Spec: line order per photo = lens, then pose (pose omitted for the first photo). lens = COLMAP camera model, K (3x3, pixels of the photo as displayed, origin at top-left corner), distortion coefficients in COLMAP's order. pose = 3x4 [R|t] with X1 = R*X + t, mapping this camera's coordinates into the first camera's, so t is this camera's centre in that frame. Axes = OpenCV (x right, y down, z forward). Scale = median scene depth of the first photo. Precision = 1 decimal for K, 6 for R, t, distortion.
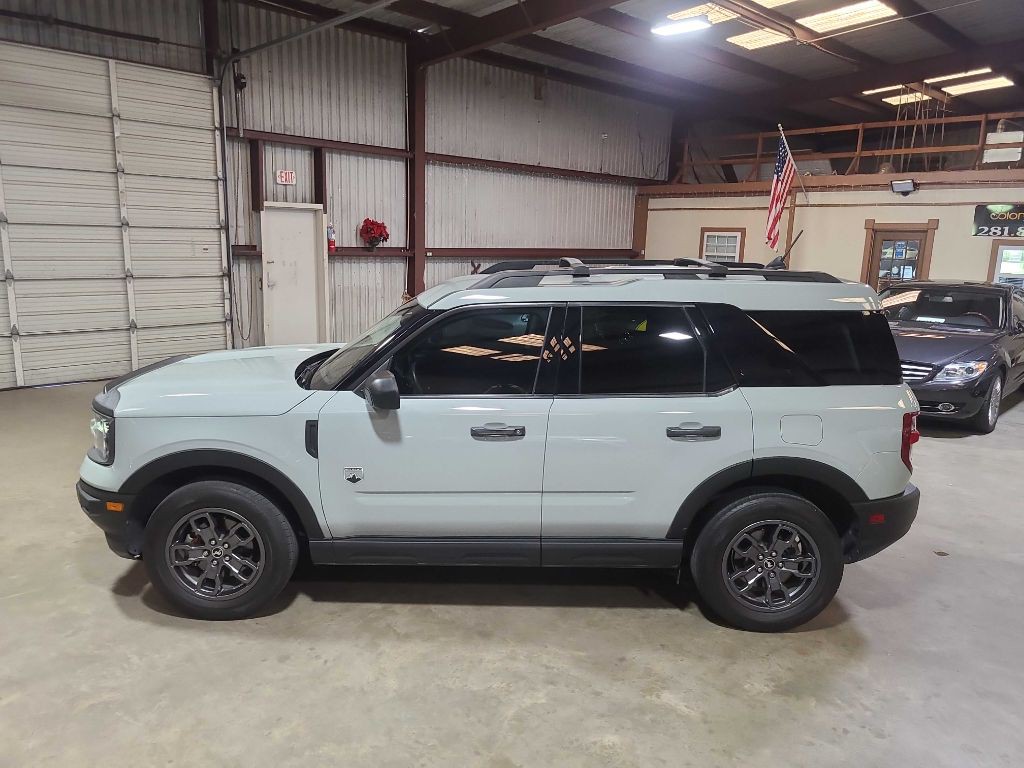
lens RADIAL K [[763.2, 0, 500.9], [0, 763.2, 387.9], [0, 0, 1]] dist [0.067142, -0.049144]
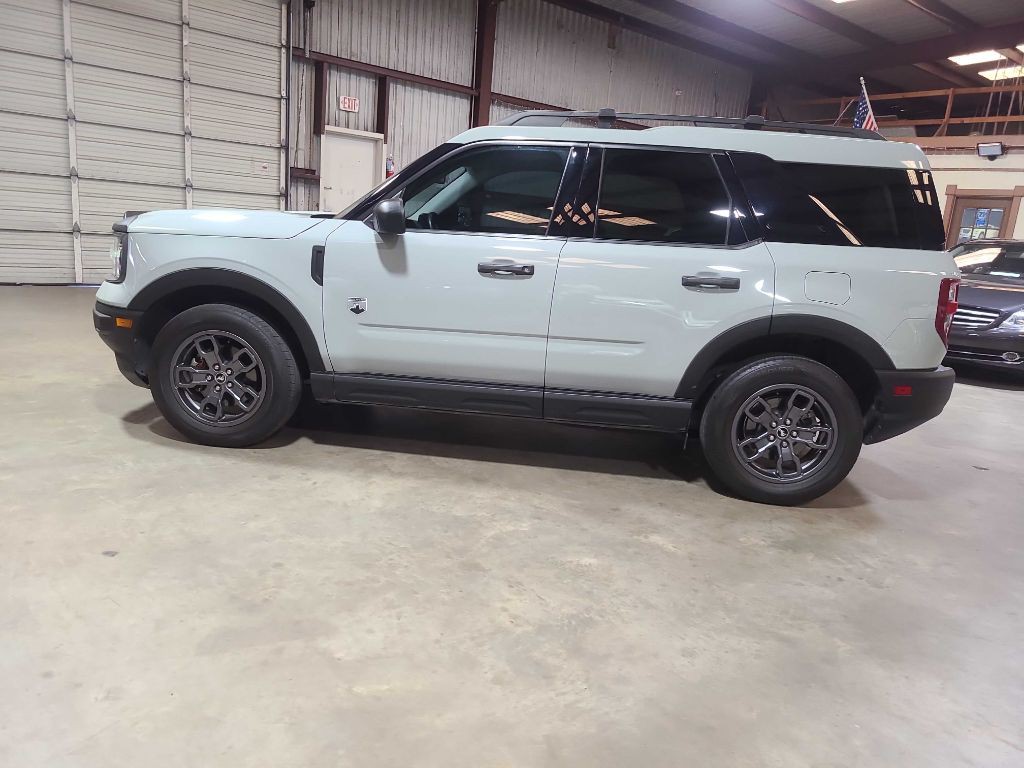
lens RADIAL K [[763.2, 0, 510.9], [0, 763.2, 385.2], [0, 0, 1]] dist [0.067142, -0.049144]
pose [[0.994979, 0.072687, -0.068802, 0.075719], [-0.071842, 0.997308, 0.014688, 0.180076], [0.069684, -0.009671, 0.997522, 0.030860]]
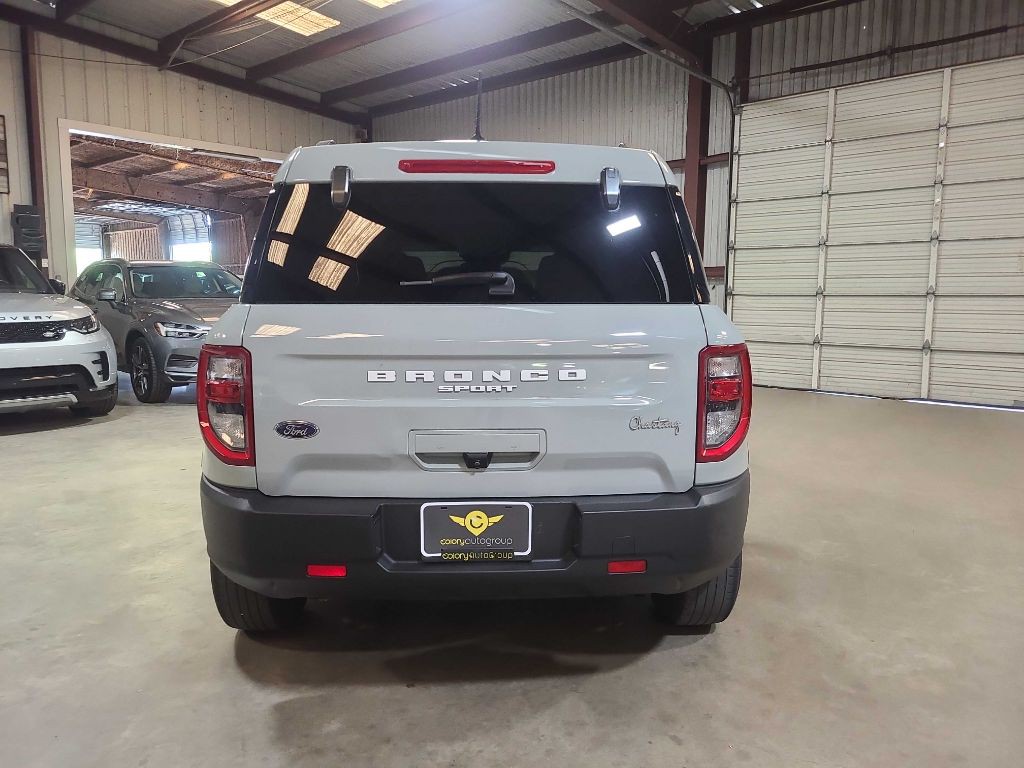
lens RADIAL K [[763.2, 0, 513.5], [0, 763.2, 385.0], [0, 0, 1]] dist [0.067142, -0.049144]
pose [[0.033524, 0.095884, -0.994828, 1.119443], [-0.202152, 0.975464, 0.087205, -0.038683], [0.978780, 0.198183, 0.052085, 1.190295]]
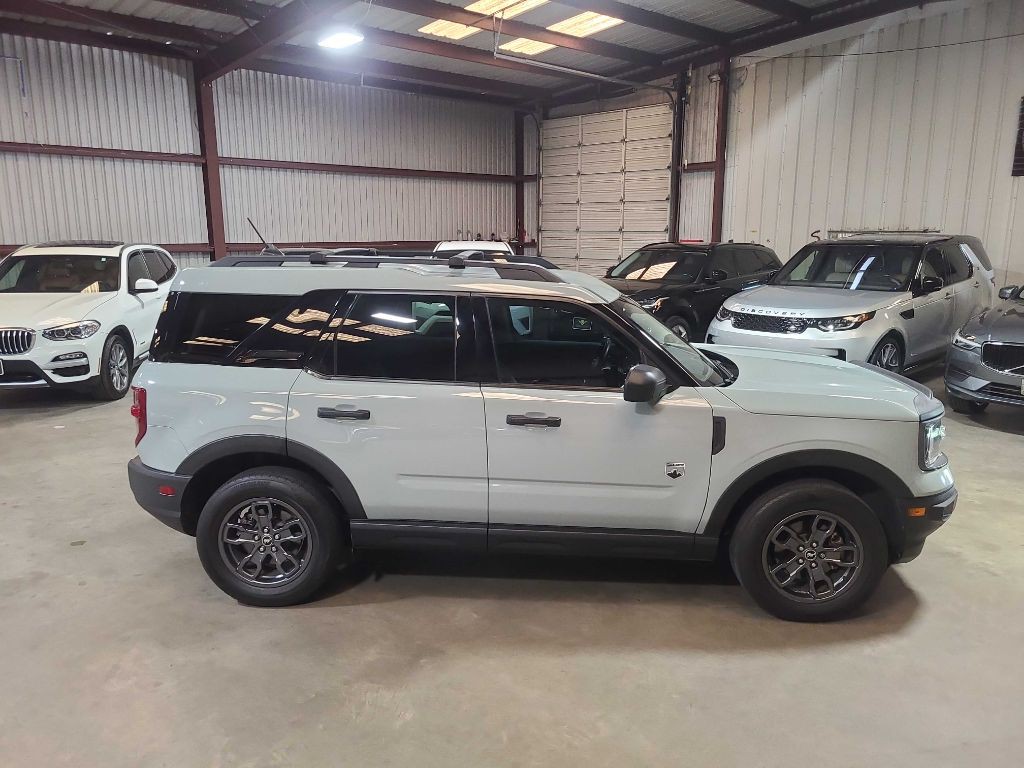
lens RADIAL K [[763.2, 0, 506.5], [0, 763.2, 383.3], [0, 0, 1]] dist [0.067142, -0.049144]
pose [[-0.998238, -0.036334, 0.046919, -0.021695], [-0.015222, 0.920971, 0.389334, -0.468885], [-0.057357, 0.387934, -0.919901, 2.311336]]
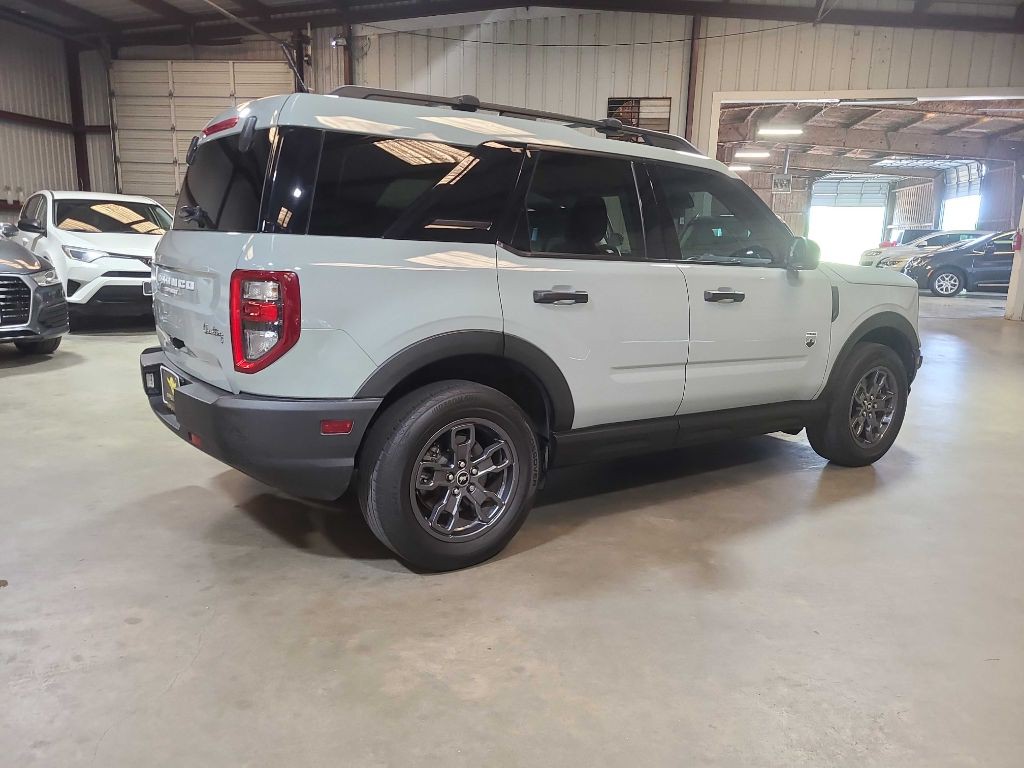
lens RADIAL K [[763.2, 0, 512.7], [0, 763.2, 388.4], [0, 0, 1]] dist [0.067142, -0.049144]
pose [[-0.819412, 0.063891, -0.569633, 0.732131], [-0.159220, 0.929291, 0.333268, -0.210133], [0.550647, 0.363780, -0.751300, 2.026239]]
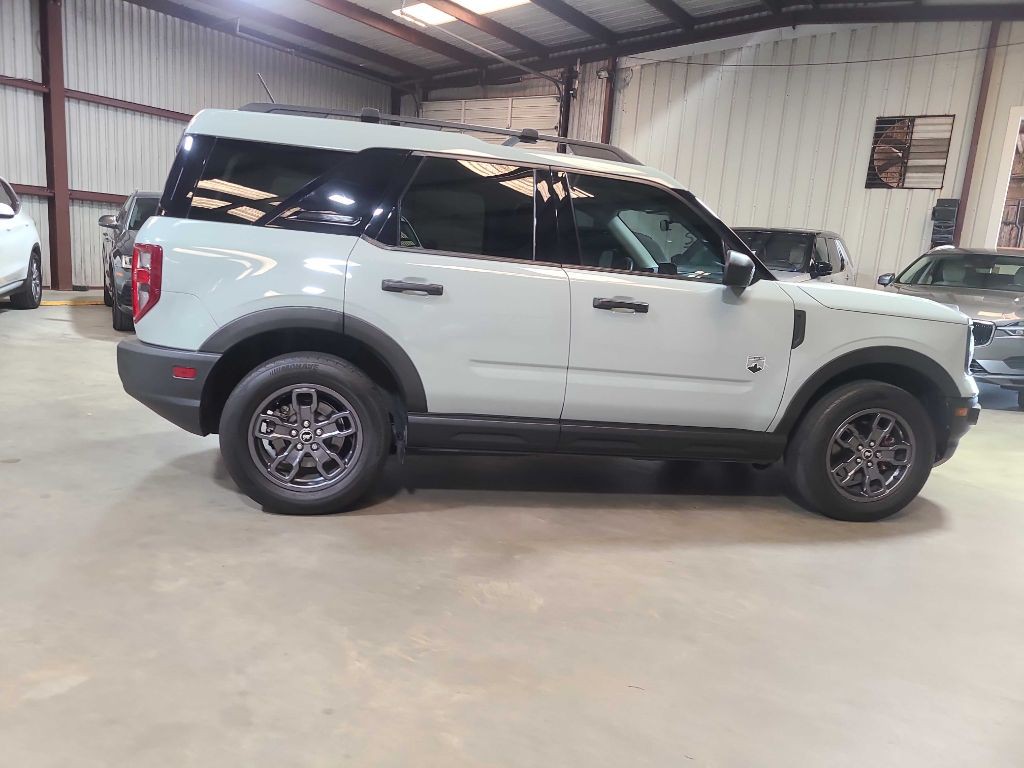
lens RADIAL K [[763.2, 0, 510.9], [0, 763.2, 393.2], [0, 0, 1]] dist [0.067142, -0.049144]
pose [[-0.979626, -0.064844, -0.190073, 0.283171], [-0.131811, 0.921661, 0.364919, -0.263738], [0.151520, 0.382538, -0.911431, 2.279829]]
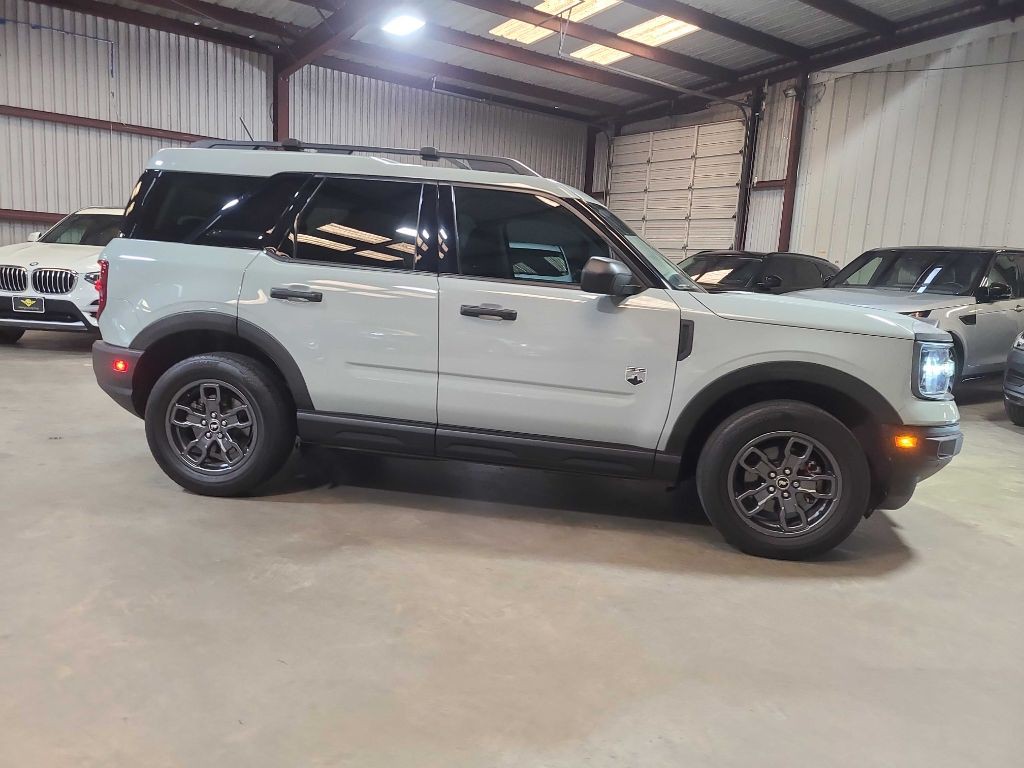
lens RADIAL K [[763.2, 0, 511.0], [0, 763.2, 391.0], [0, 0, 1]] dist [0.067142, -0.049144]
pose [[-0.983802, -0.109125, 0.142216, -0.179269], [-0.053125, 0.935206, 0.350095, -0.280503], [-0.171206, 0.336869, -0.925855, 2.308575]]
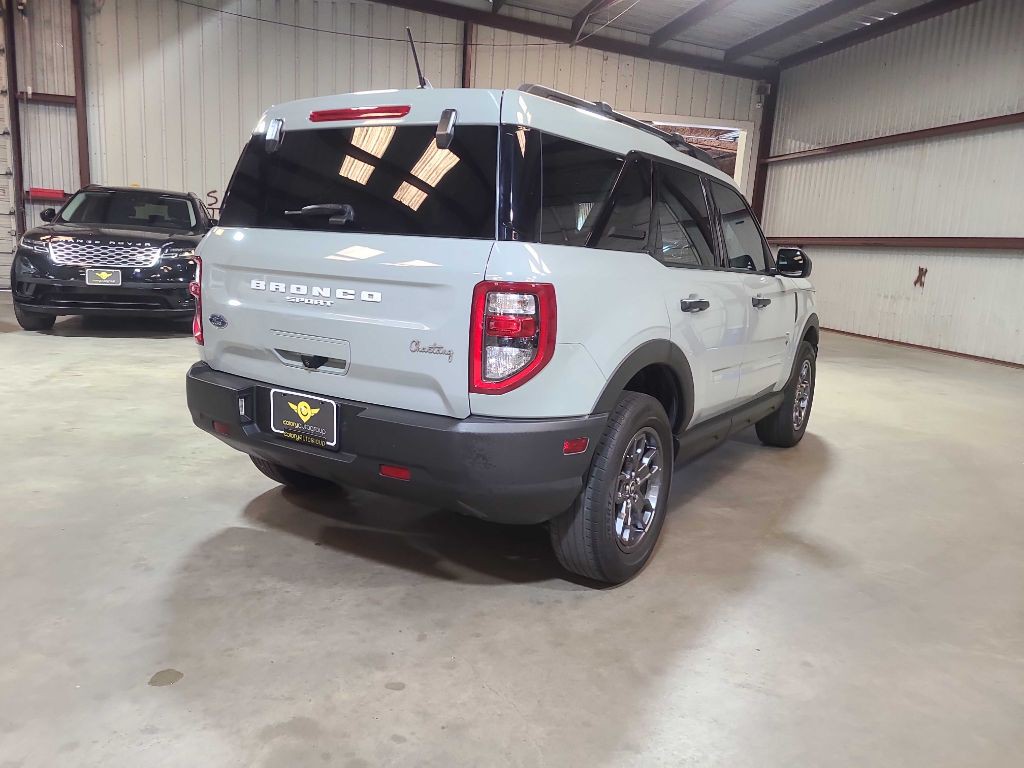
lens RADIAL K [[763.2, 0, 499.0], [0, 763.2, 388.8], [0, 0, 1]] dist [0.067142, -0.049144]
pose [[-0.544699, 0.101064, -0.832520, 1.043127], [-0.231800, 0.935894, 0.265274, -0.128708], [0.805960, 0.337472, -0.486354, 1.688161]]
